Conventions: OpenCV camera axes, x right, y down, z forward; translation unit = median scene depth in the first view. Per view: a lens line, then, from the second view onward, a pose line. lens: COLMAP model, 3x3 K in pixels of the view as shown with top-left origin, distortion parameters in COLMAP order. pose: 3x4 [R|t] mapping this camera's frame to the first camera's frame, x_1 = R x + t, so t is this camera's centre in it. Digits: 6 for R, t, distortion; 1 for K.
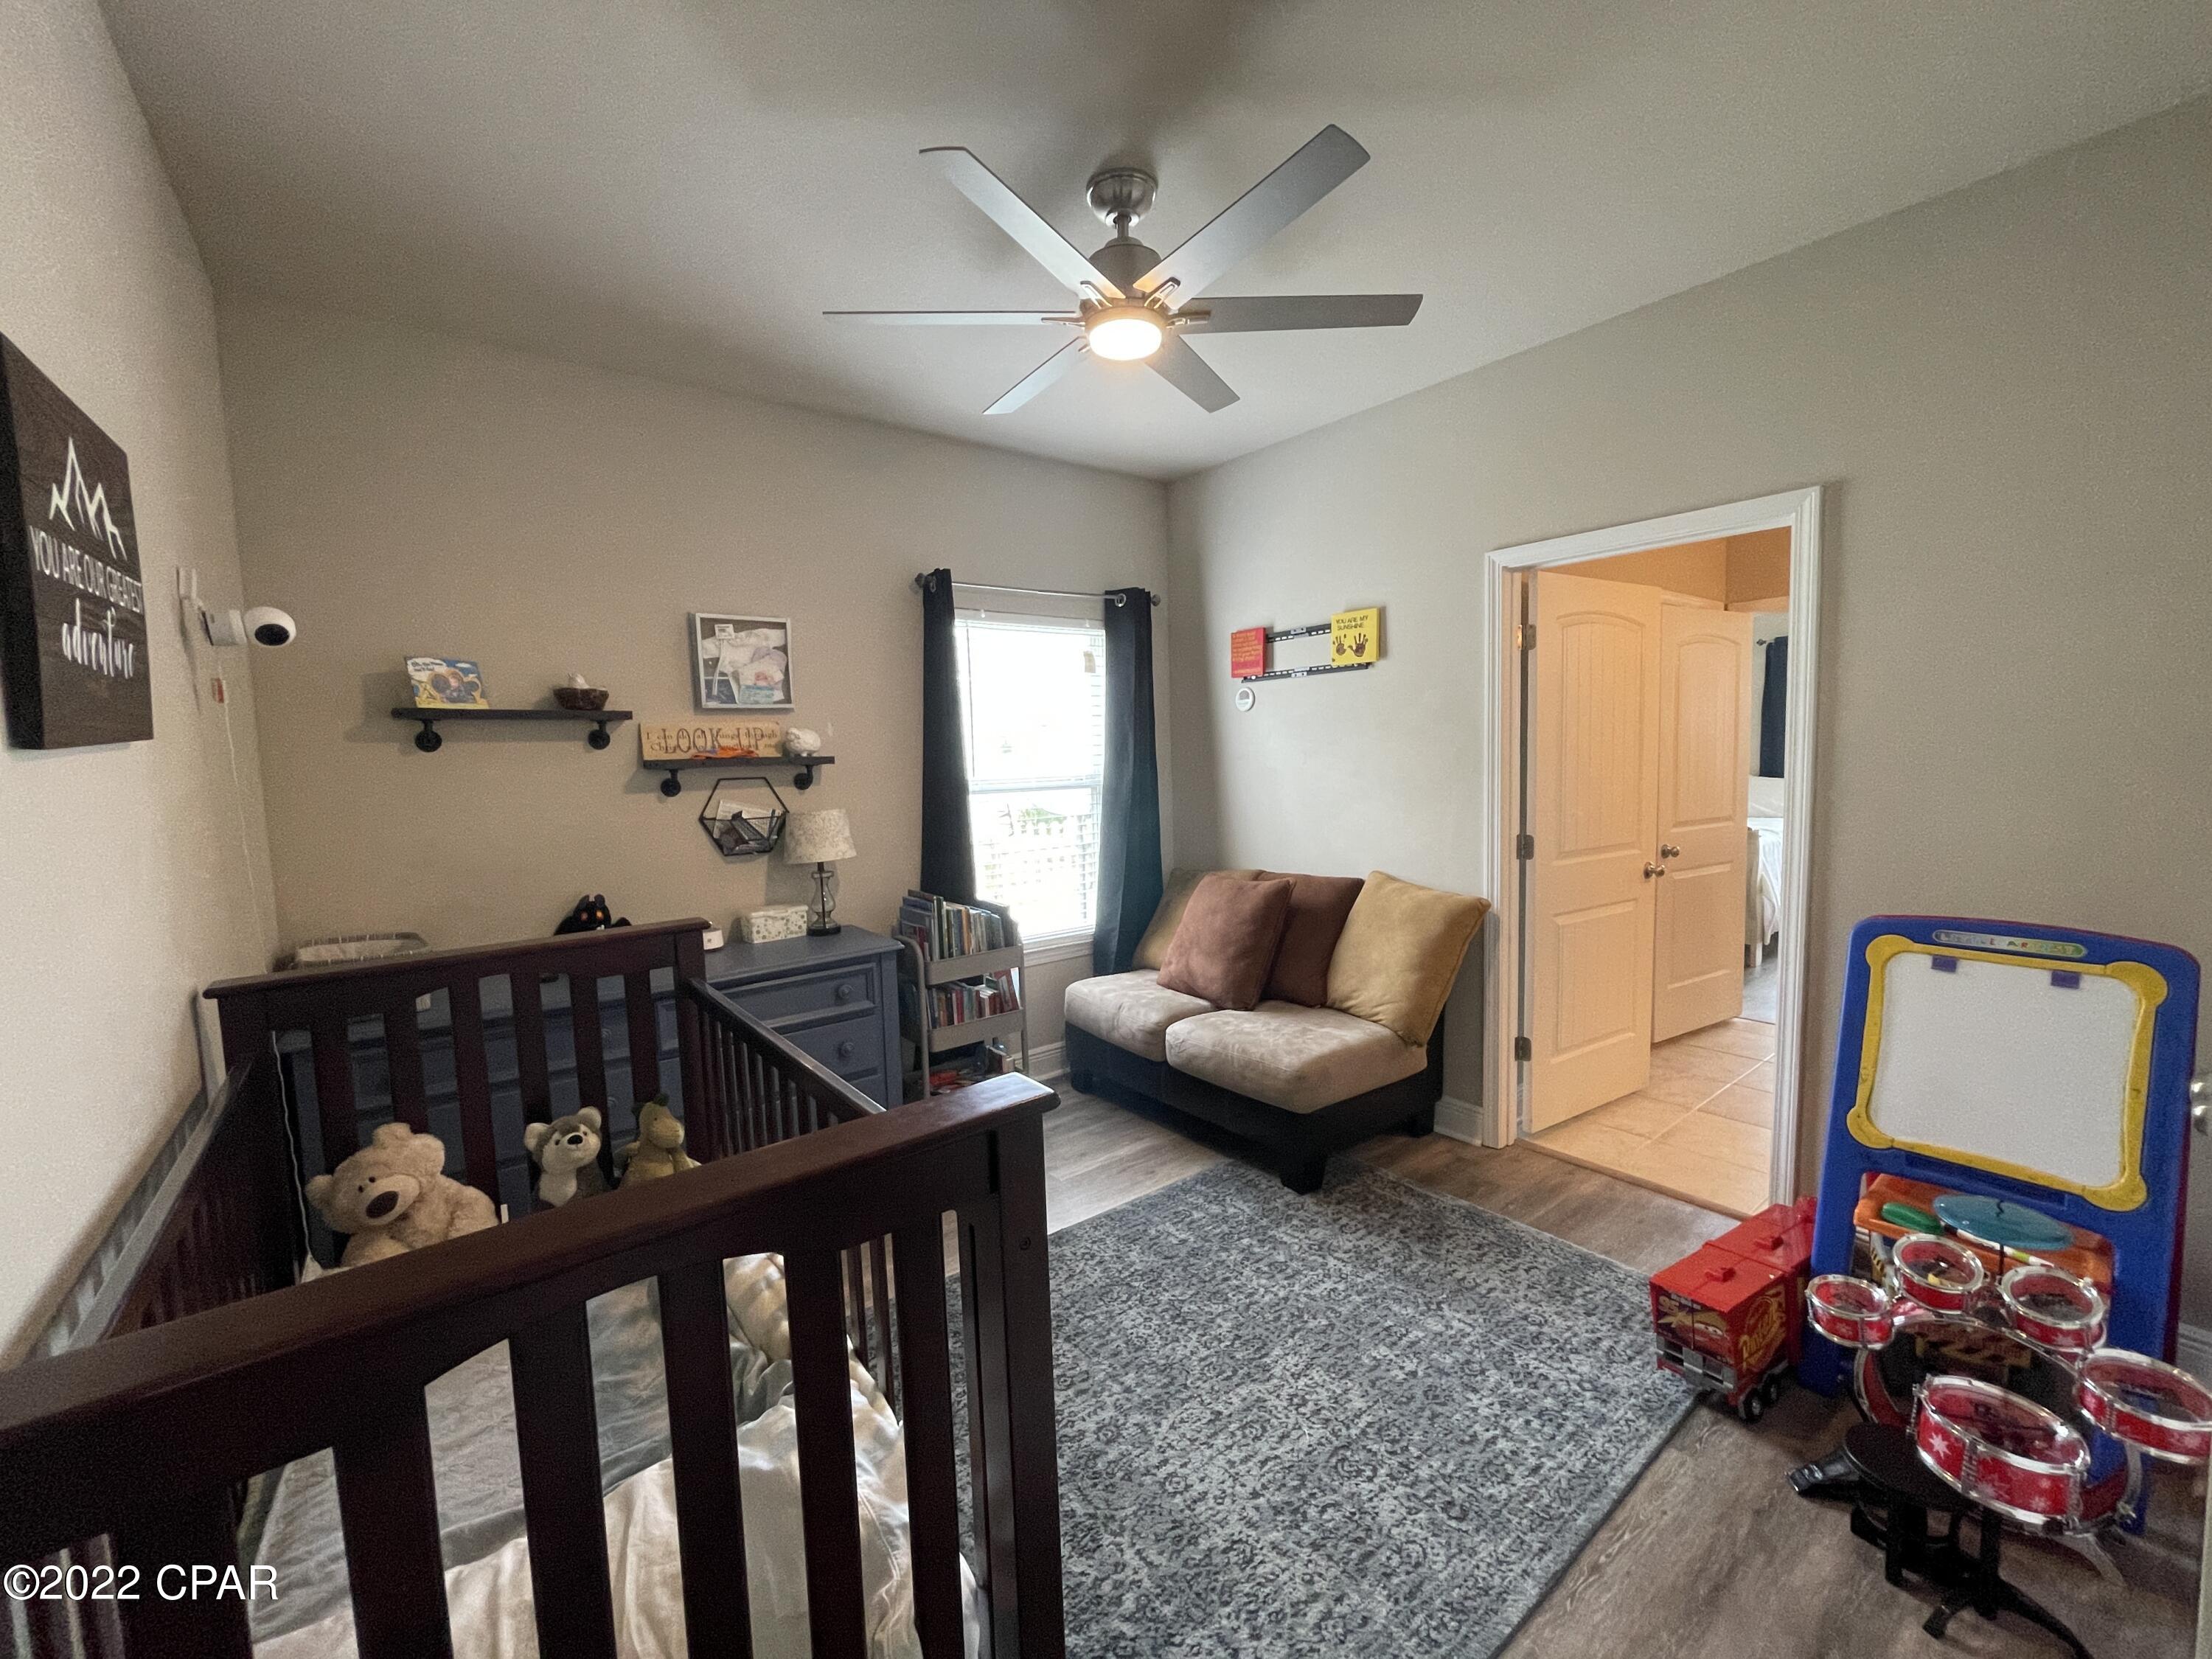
lens RADIAL K [[889.3, 0, 1106.0], [0, 889.3, 829.5], [0, 0, 1]] dist [-0.009248, 0.002798]
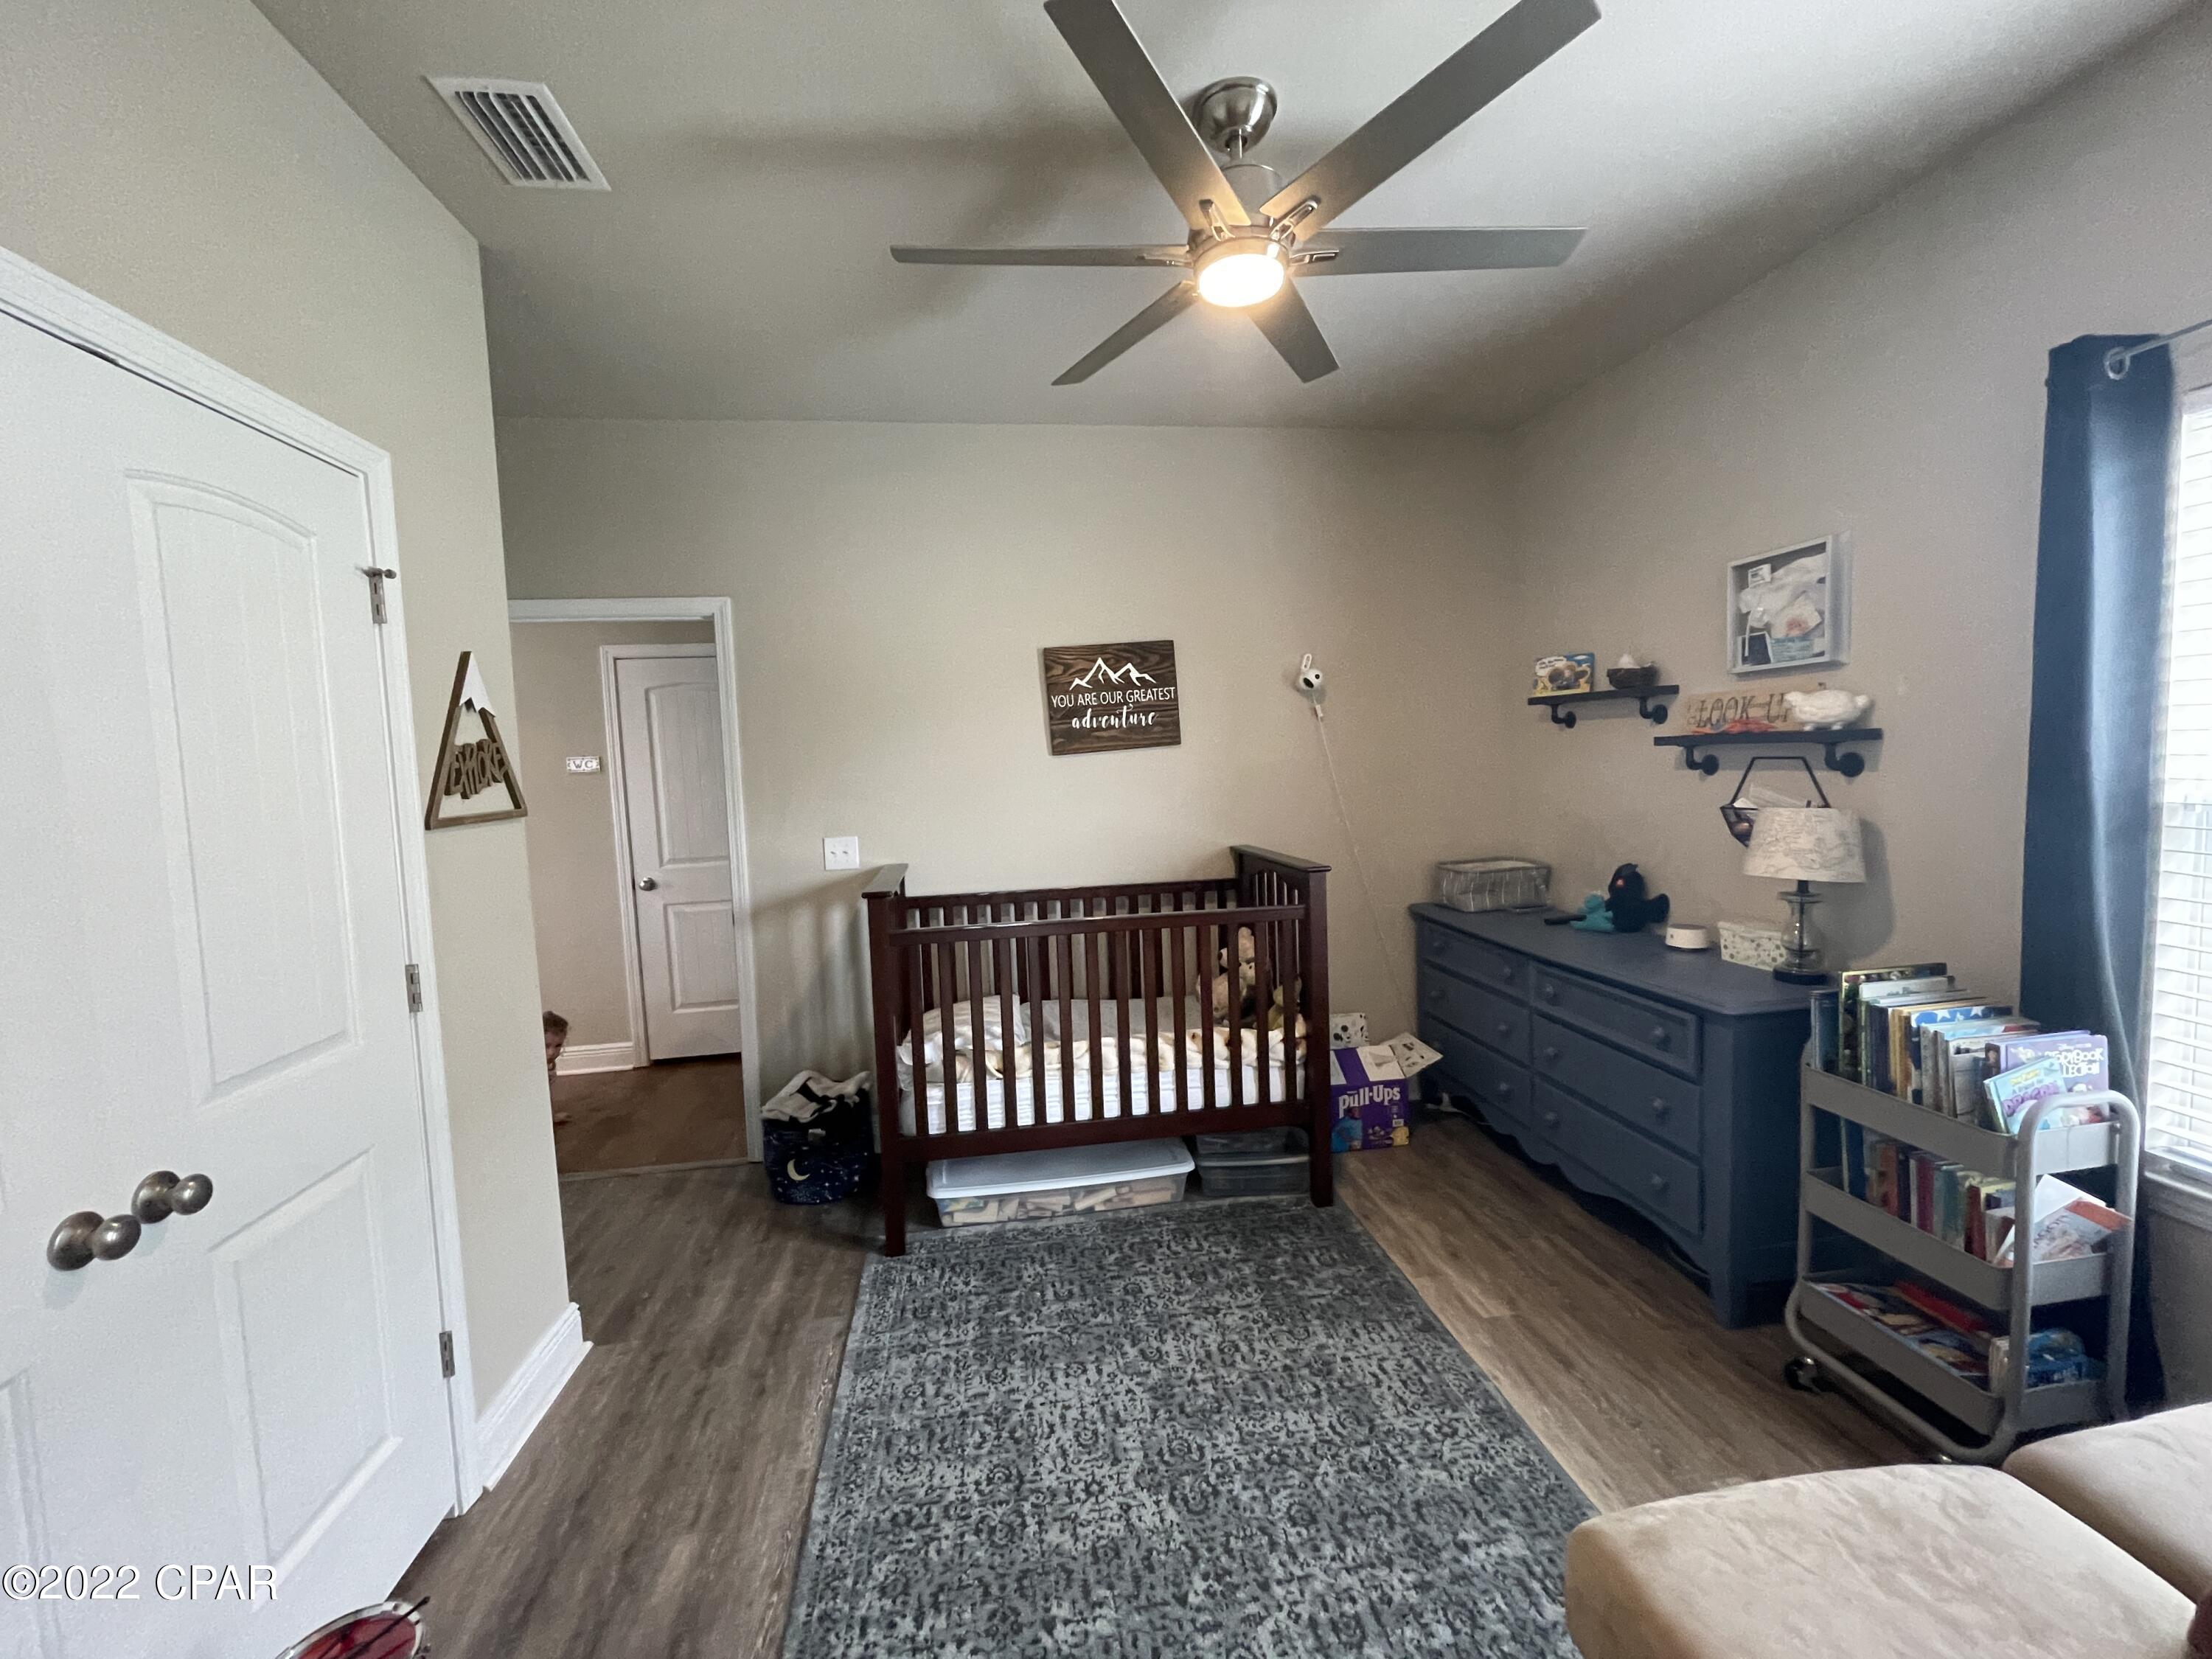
lens RADIAL K [[889.3, 0, 1106.0], [0, 889.3, 829.5], [0, 0, 1]] dist [-0.009248, 0.002798]
pose [[-0.482905, 0.119534, -0.867476, 0.993503], [-0.018871, 0.988989, 0.146783, -0.171731], [0.875469, 0.087253, -0.475332, 1.497319]]
